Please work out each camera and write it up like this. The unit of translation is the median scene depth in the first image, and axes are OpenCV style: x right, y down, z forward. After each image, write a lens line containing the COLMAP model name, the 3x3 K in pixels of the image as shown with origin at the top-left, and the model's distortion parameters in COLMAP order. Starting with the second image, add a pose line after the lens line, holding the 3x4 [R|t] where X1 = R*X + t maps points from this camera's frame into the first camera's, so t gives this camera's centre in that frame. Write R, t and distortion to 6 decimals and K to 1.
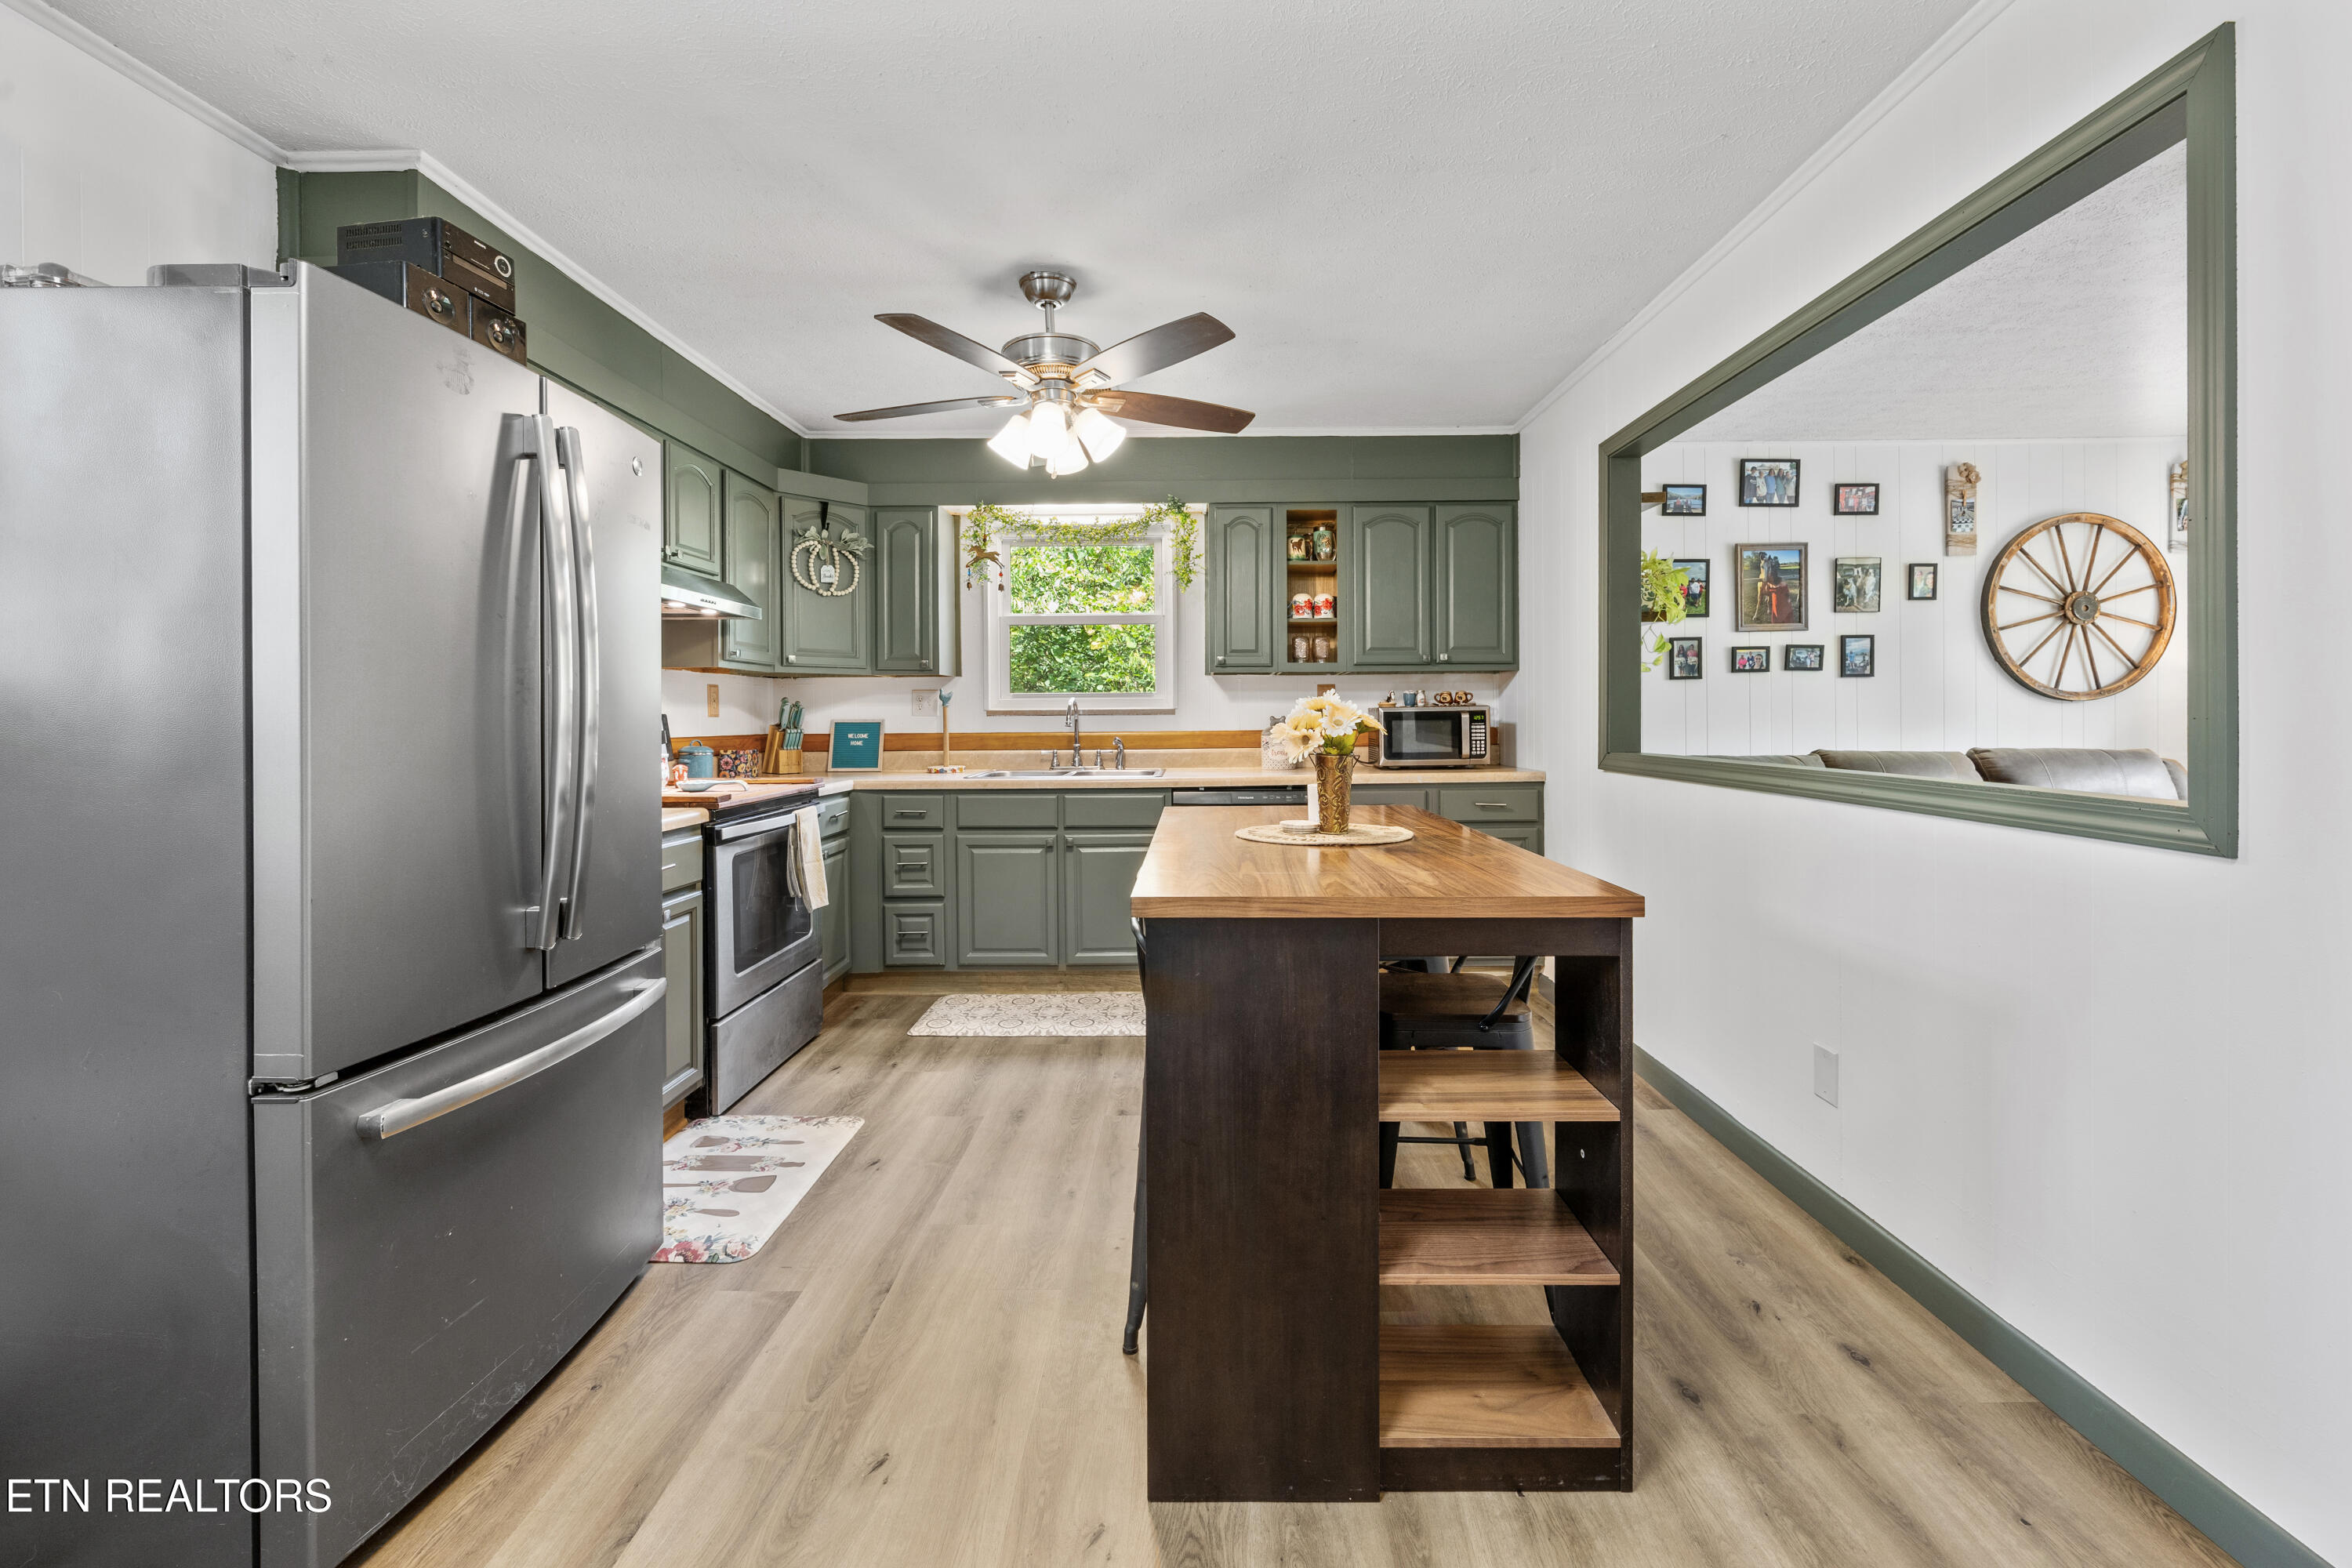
lens RADIAL K [[961.6, 0, 1190.8], [0, 961.6, 725.7], [0, 0, 1]] dist [-0.001317, 0.000097]
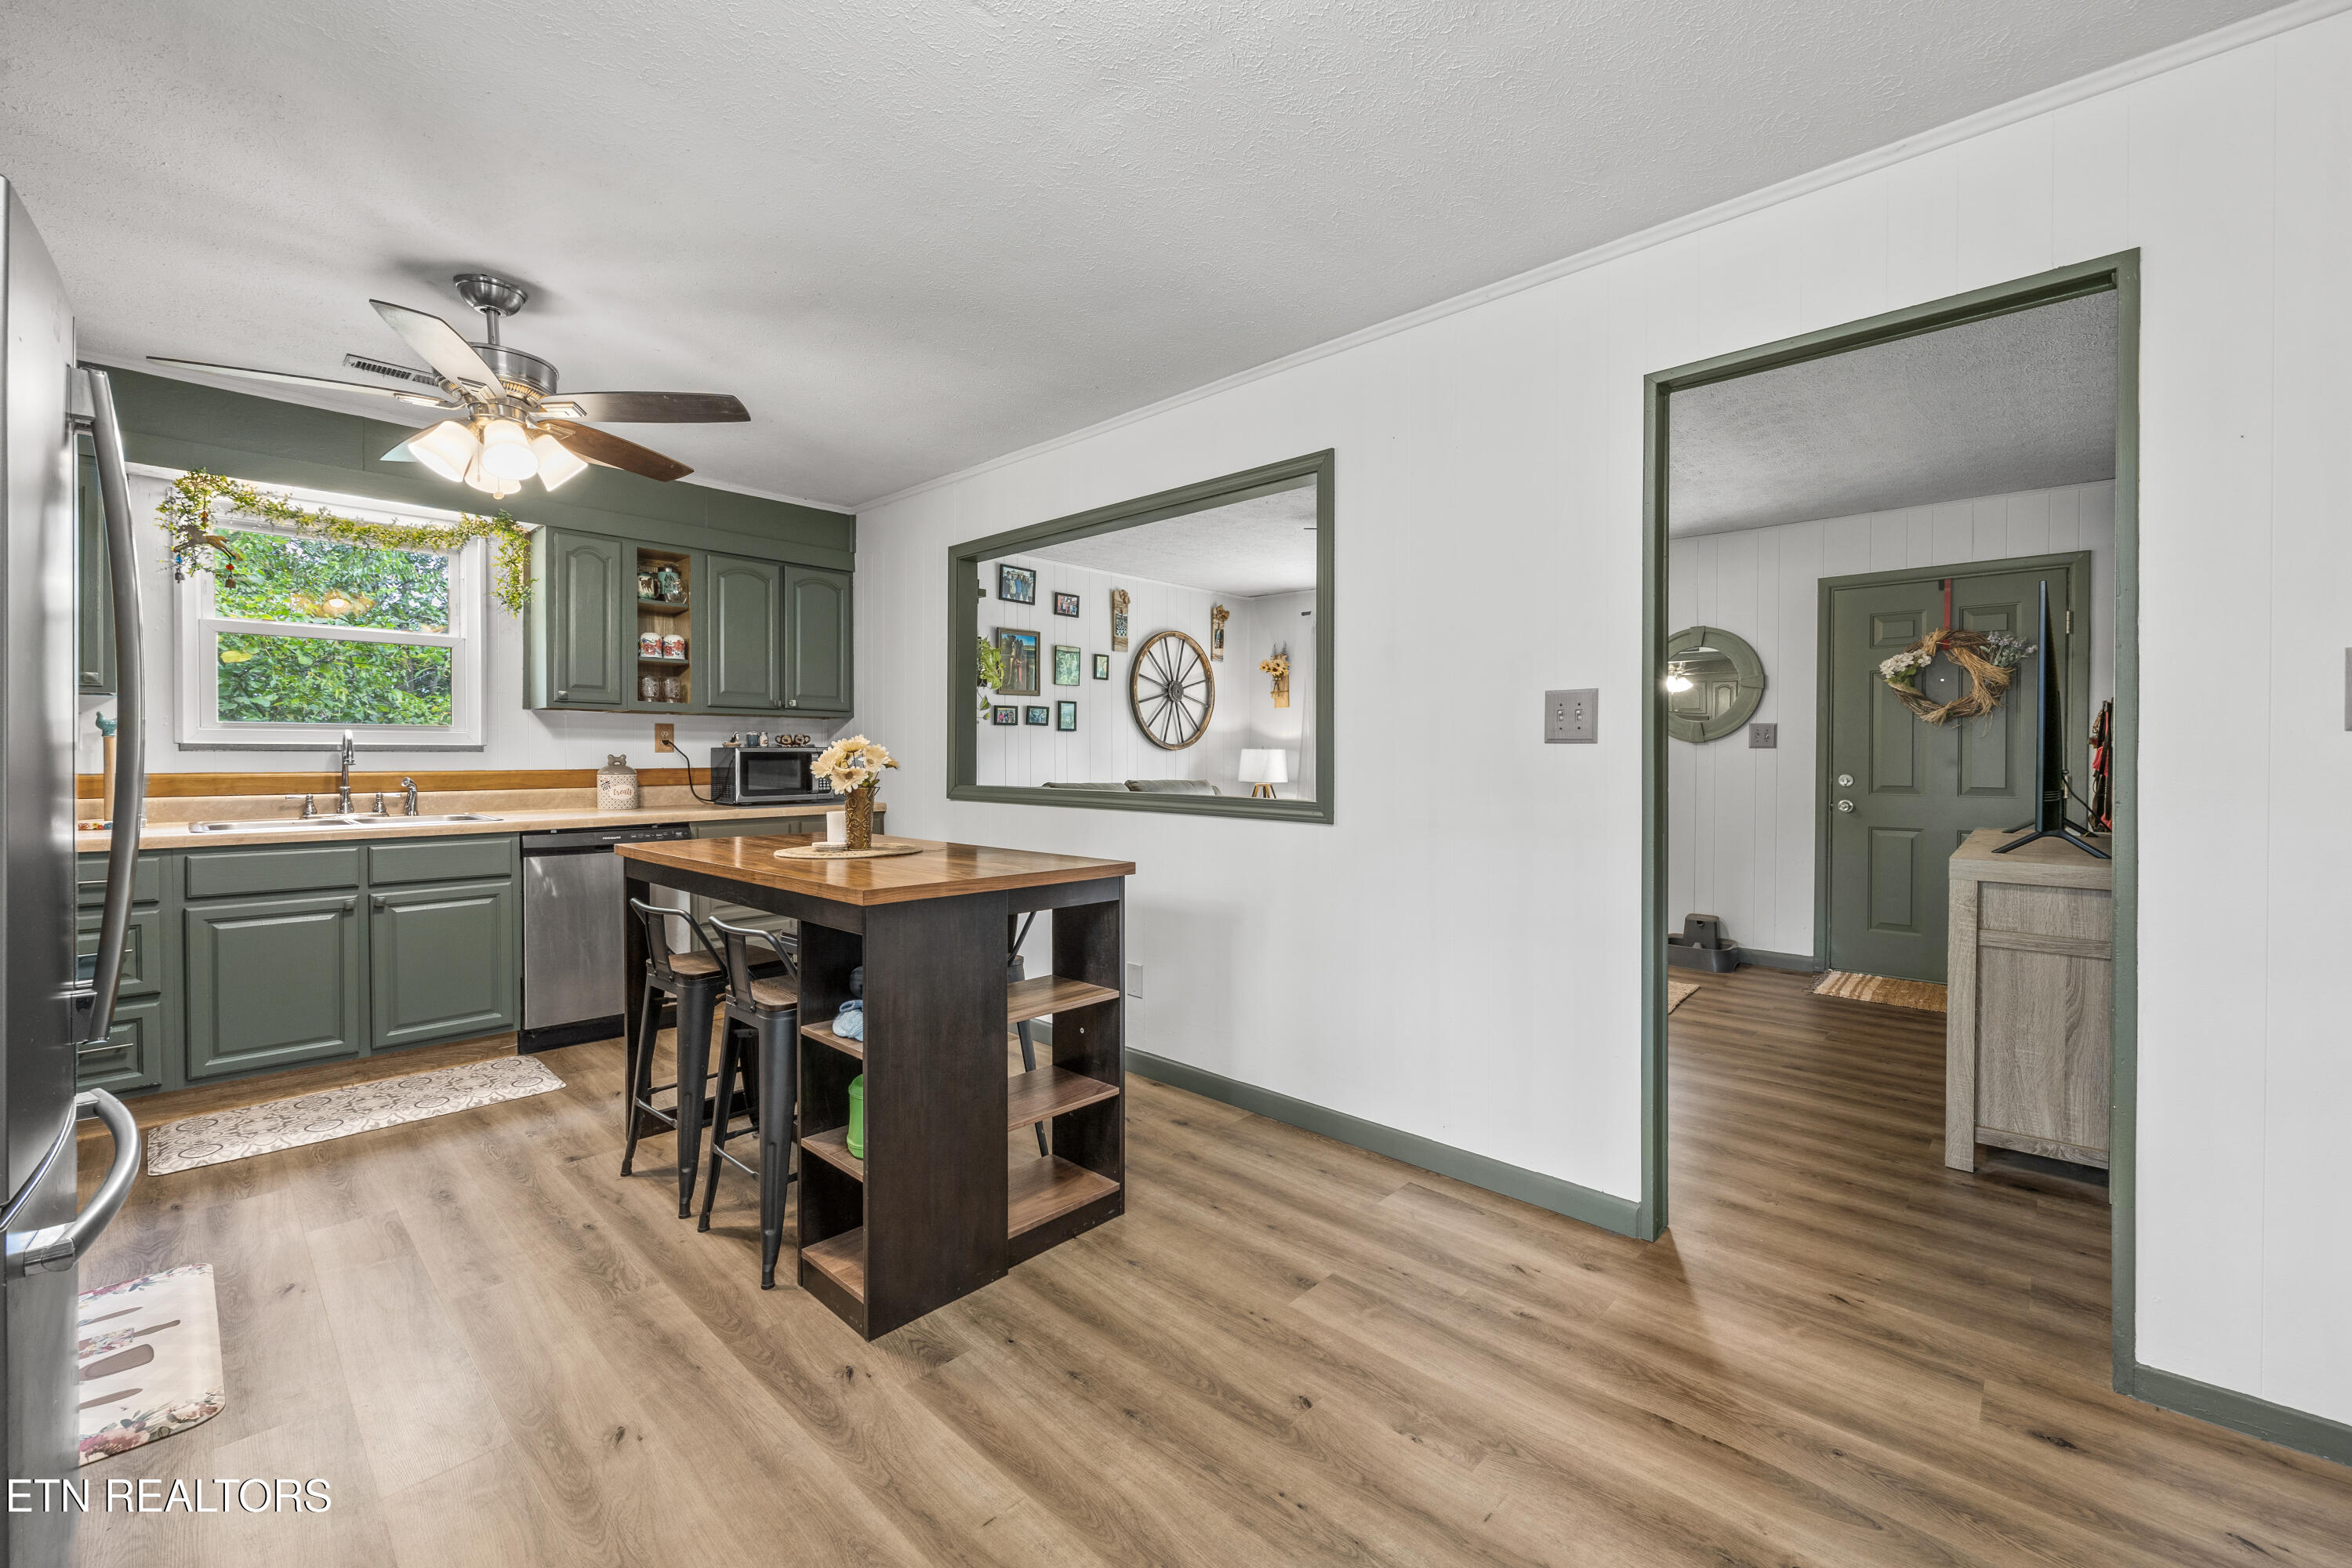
lens RADIAL K [[955.3, 0, 1170.4], [0, 955.3, 766.6], [0, 0, 1]] dist [-0.002808, 0.000519]
pose [[0.681210, 0.000312, 0.732088, -0.244284], [-0.000591, 1.000000, 0.000124, 0.001682], [-0.732088, -0.000517, 0.681210, -0.071667]]
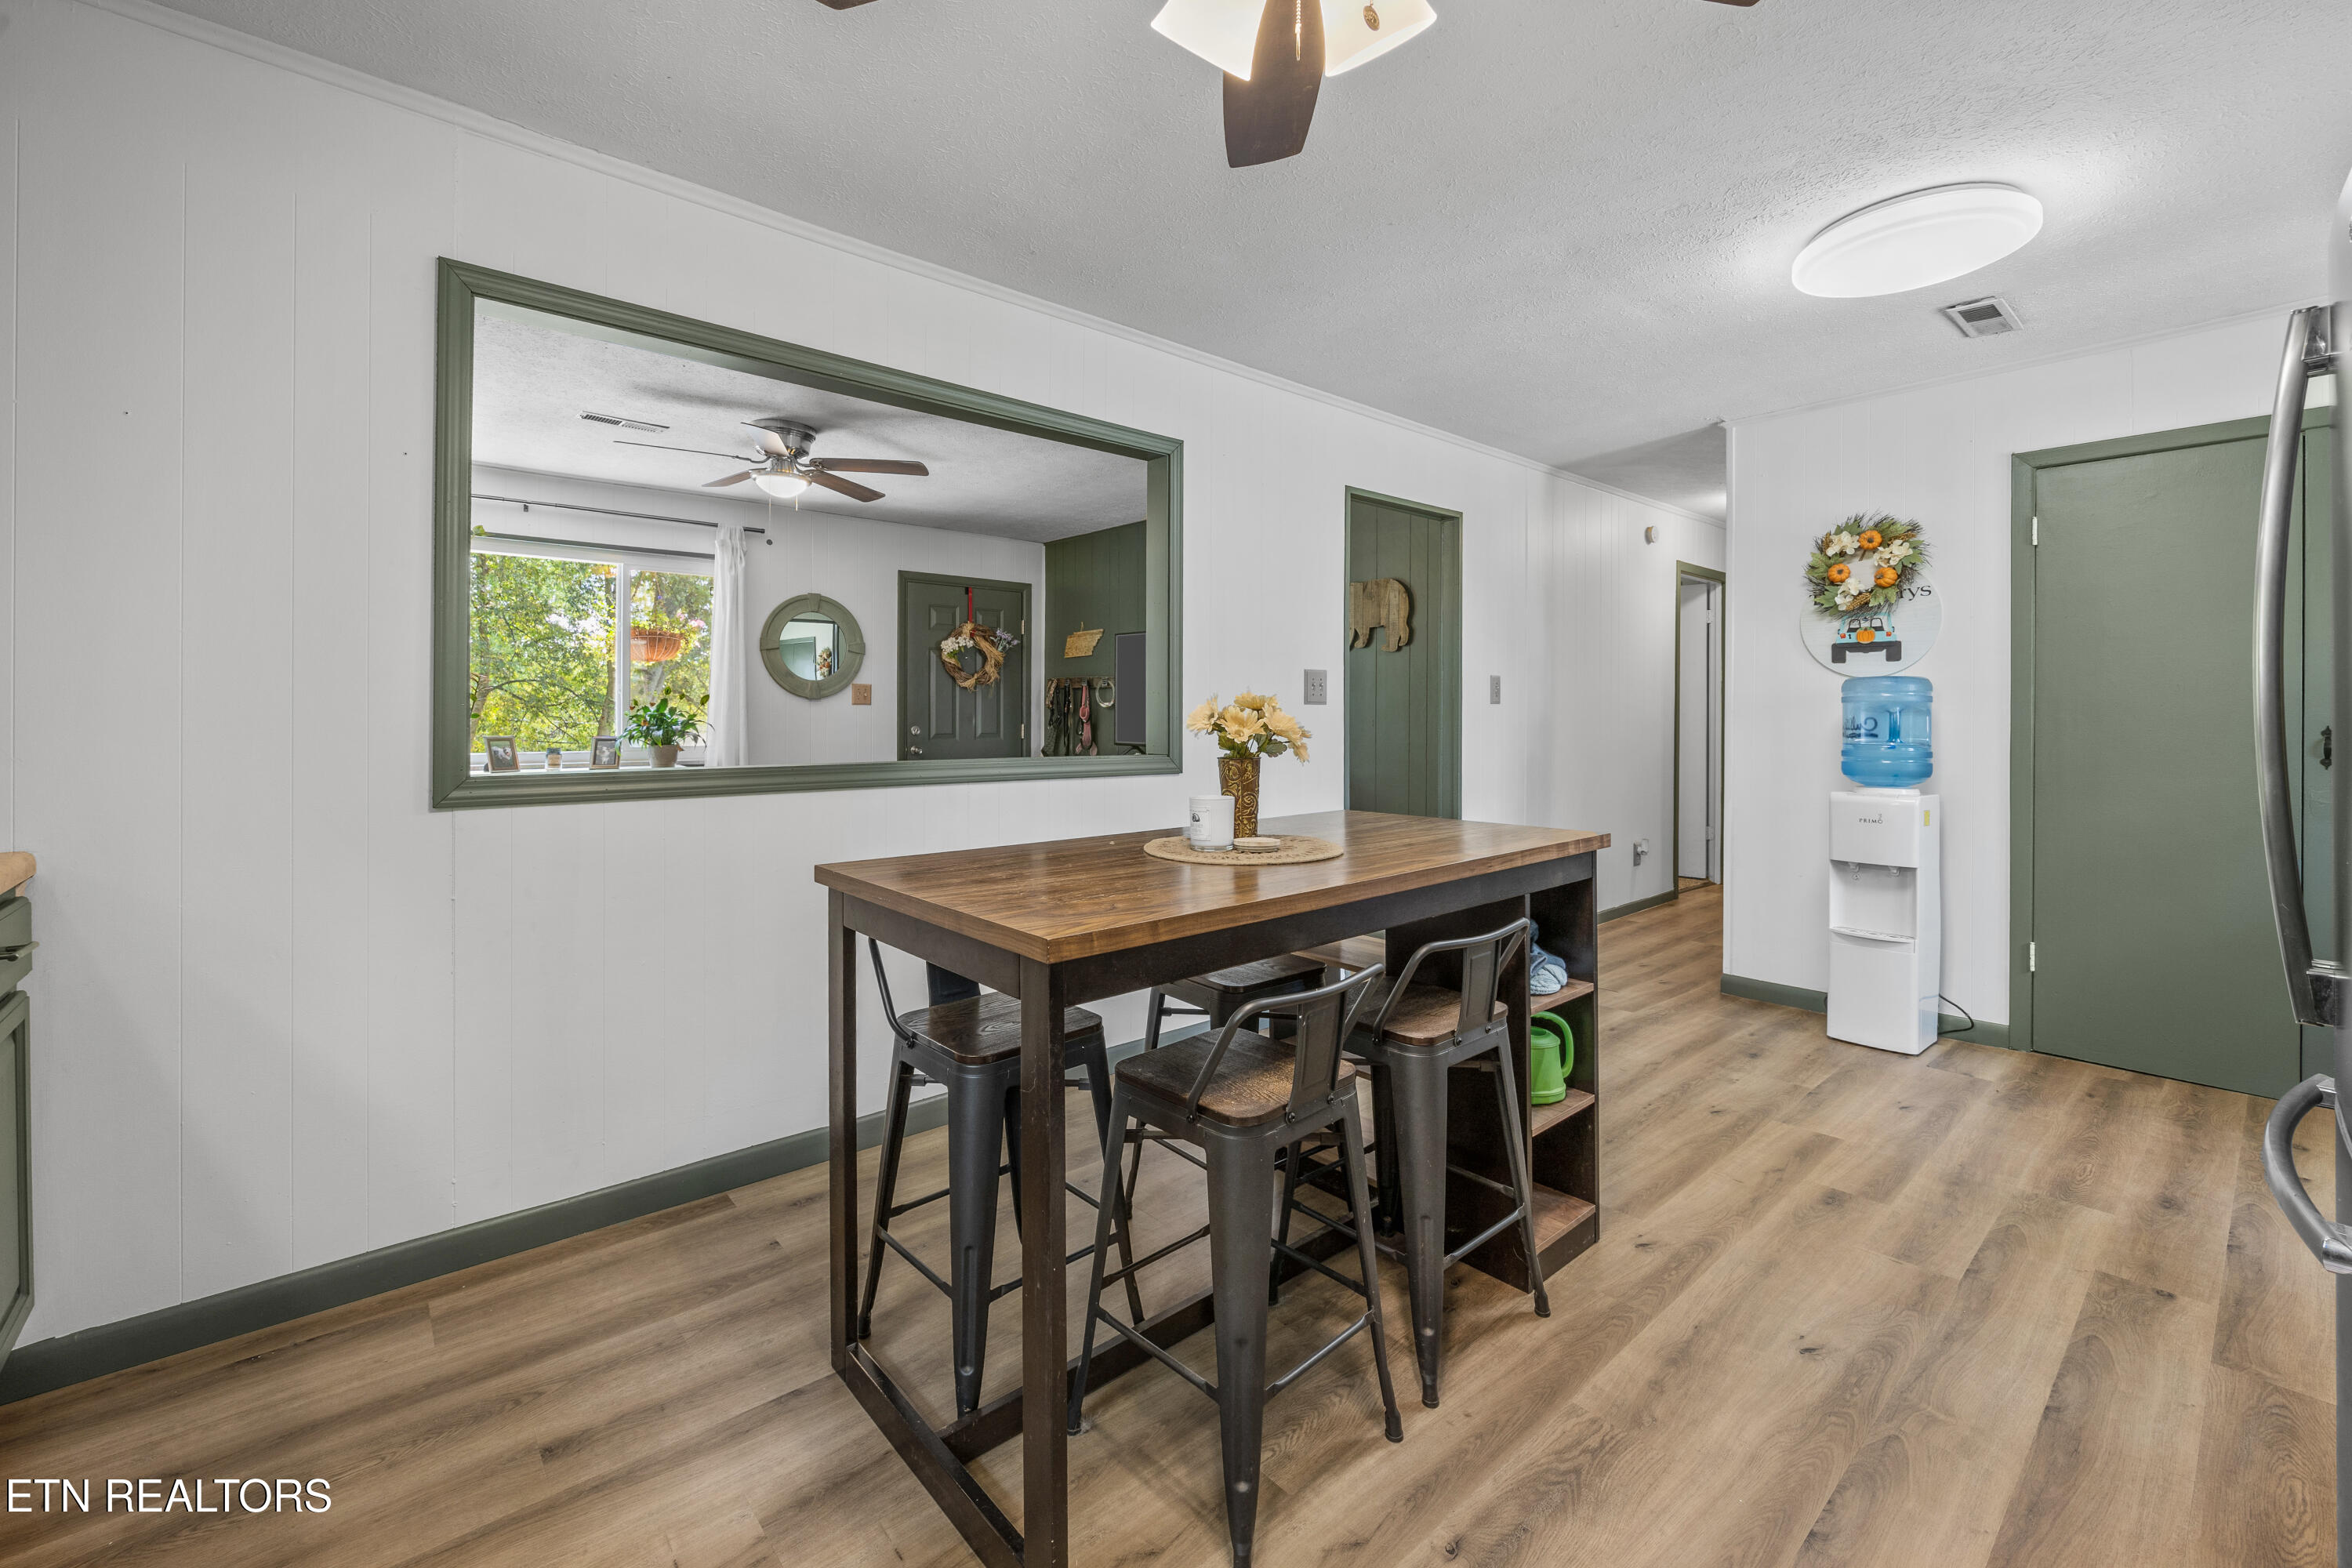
lens RADIAL K [[972.5, 0, 1171.4], [0, 972.5, 718.7], [0, 0, 1]] dist [0.000694, 0.000079]
pose [[-0.660408, 0.001473, 0.750906, -0.247663], [0.009796, 0.999930, 0.006653, -0.006352], [-0.750843, 0.011750, -0.660376, 0.830916]]
